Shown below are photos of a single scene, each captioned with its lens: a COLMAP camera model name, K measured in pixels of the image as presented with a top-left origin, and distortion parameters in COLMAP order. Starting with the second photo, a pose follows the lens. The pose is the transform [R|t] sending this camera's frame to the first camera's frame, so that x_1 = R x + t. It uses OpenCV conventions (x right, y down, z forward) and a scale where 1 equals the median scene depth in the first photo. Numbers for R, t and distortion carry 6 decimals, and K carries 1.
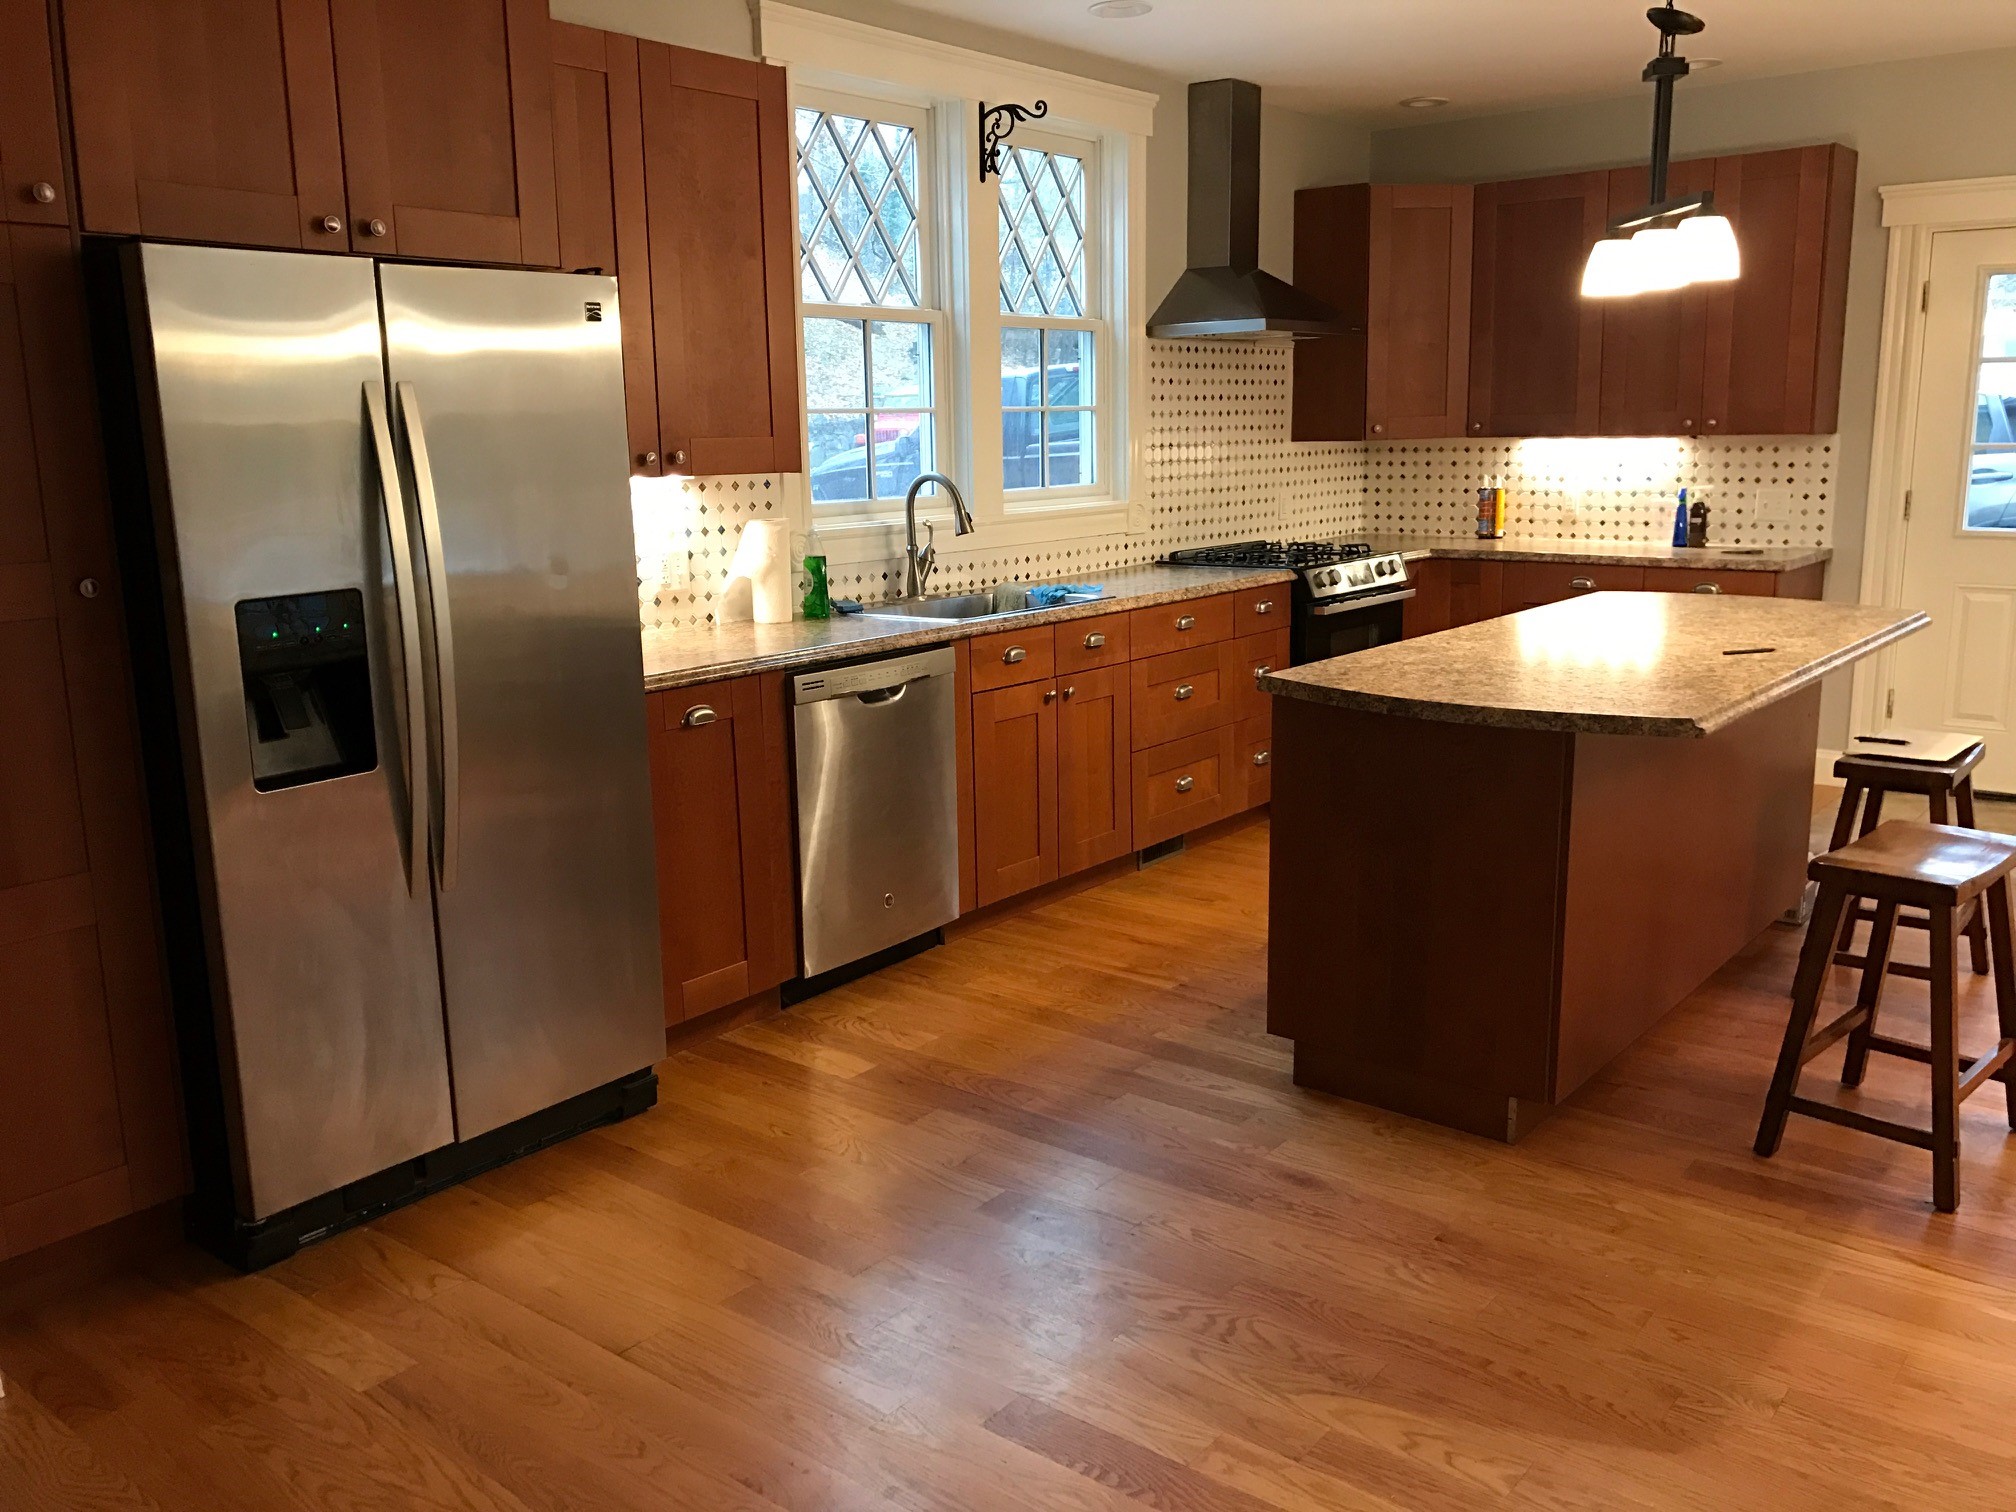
lens RADIAL K [[1690.4, 0, 1006.6], [0, 1690.4, 753.8], [0, 0, 1]] dist [0.026766, -0.021321]
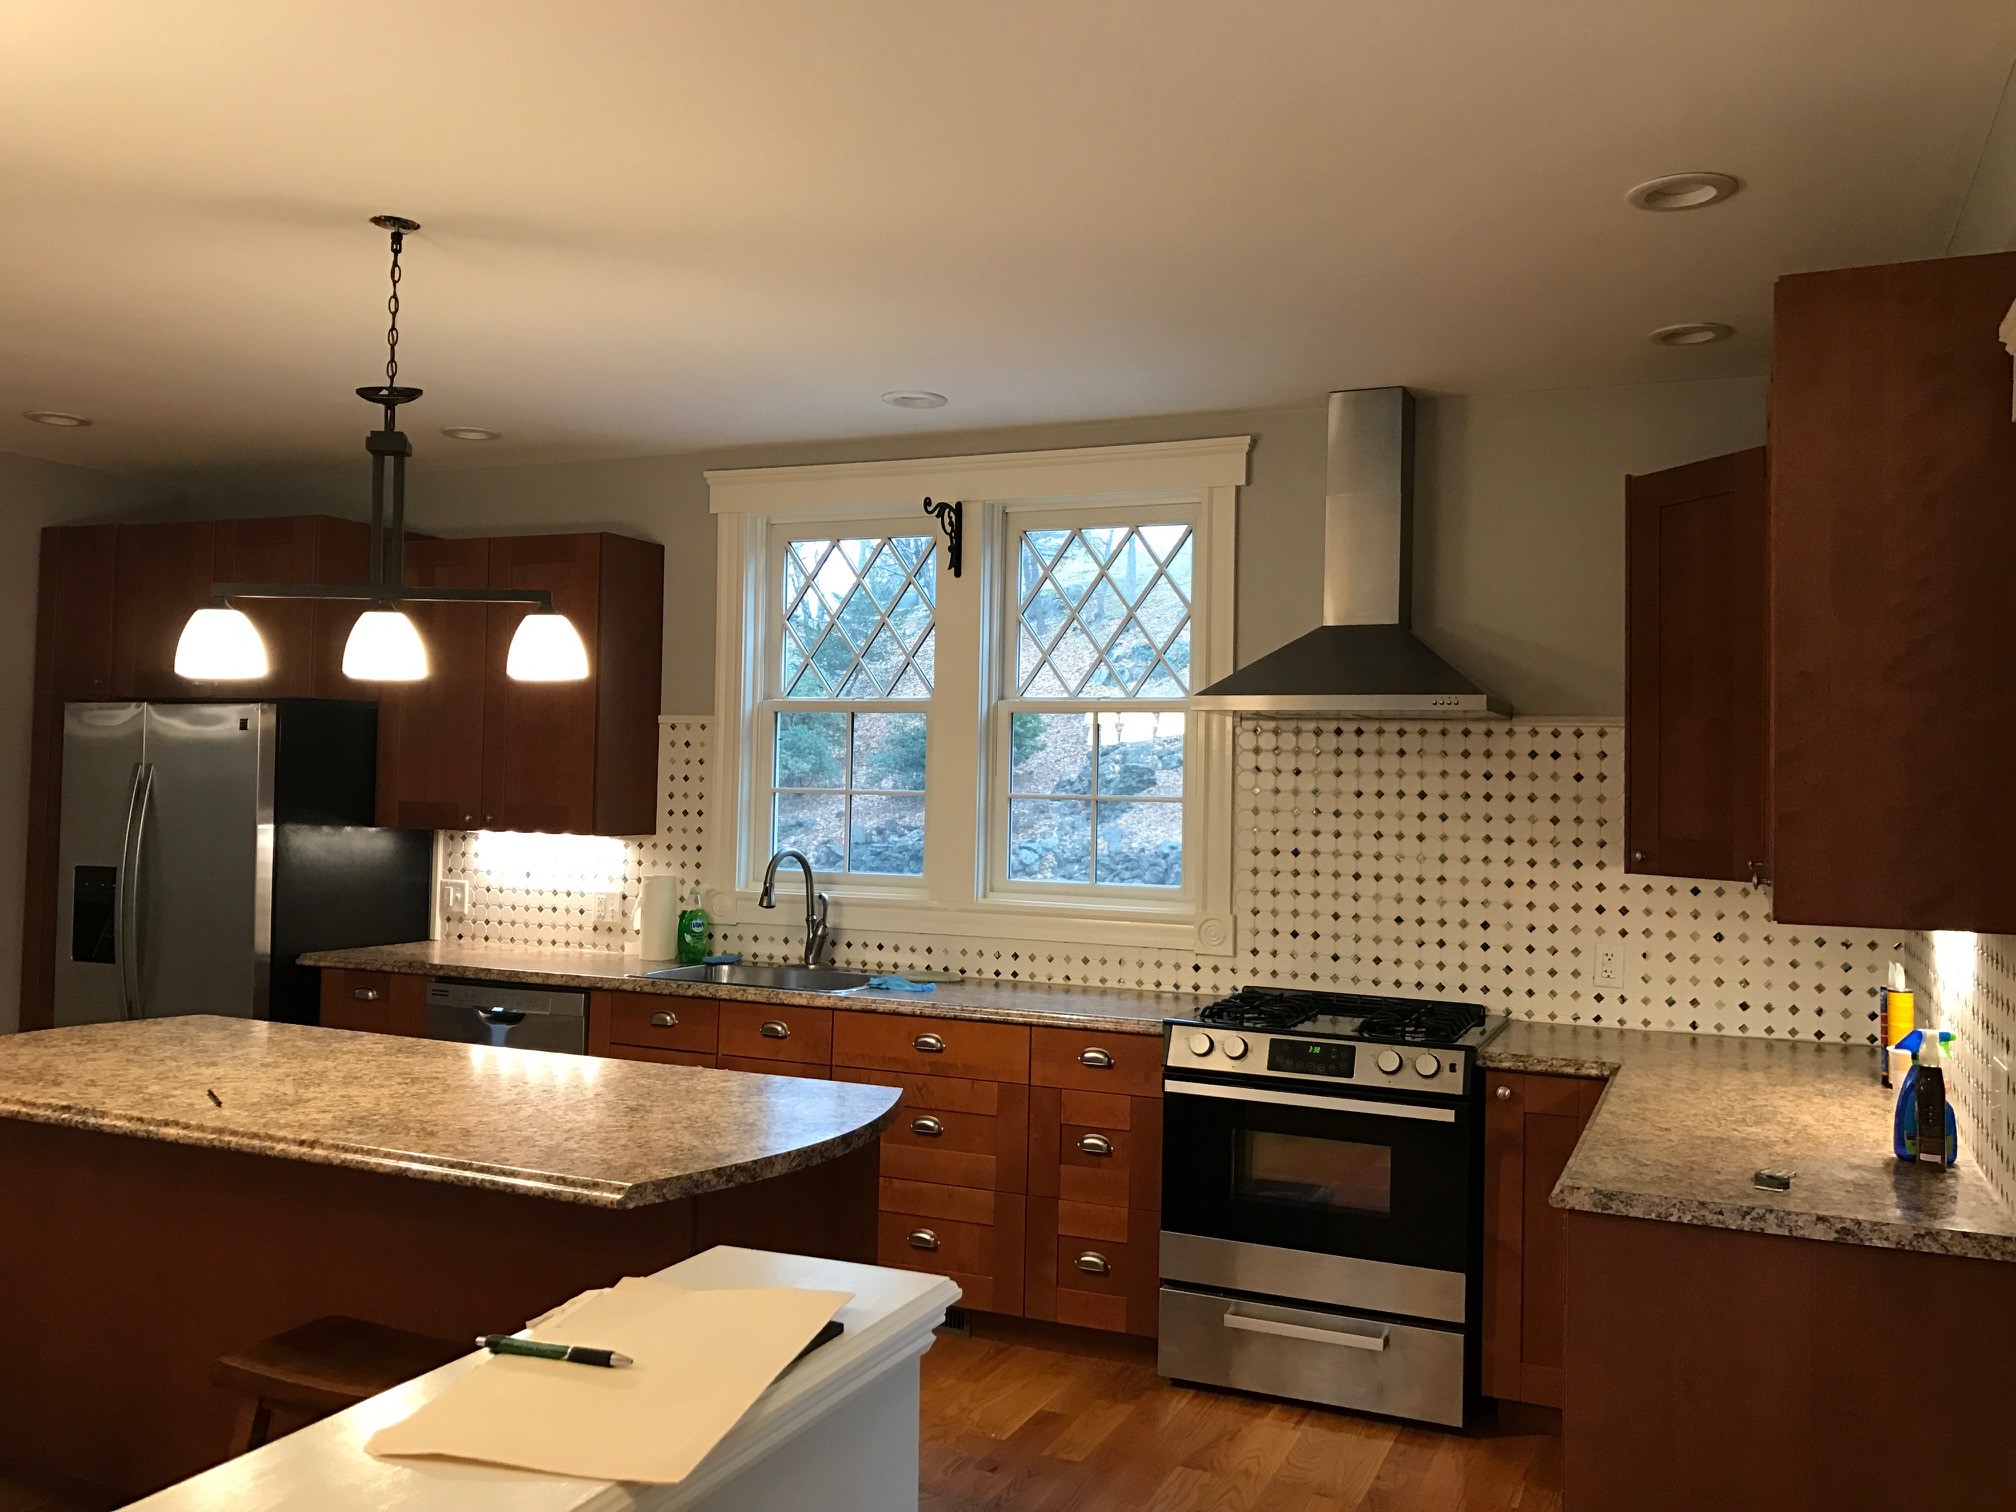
lens RADIAL K [[1690.4, 0, 1018.4], [0, 1690.4, 755.2], [0, 0, 1]] dist [0.026766, -0.021321]
pose [[0.259915, -0.002130, -0.965629, 0.776711], [-0.218916, 0.973830, -0.061073, -0.144573], [0.940489, 0.227266, 0.252647, 0.648347]]
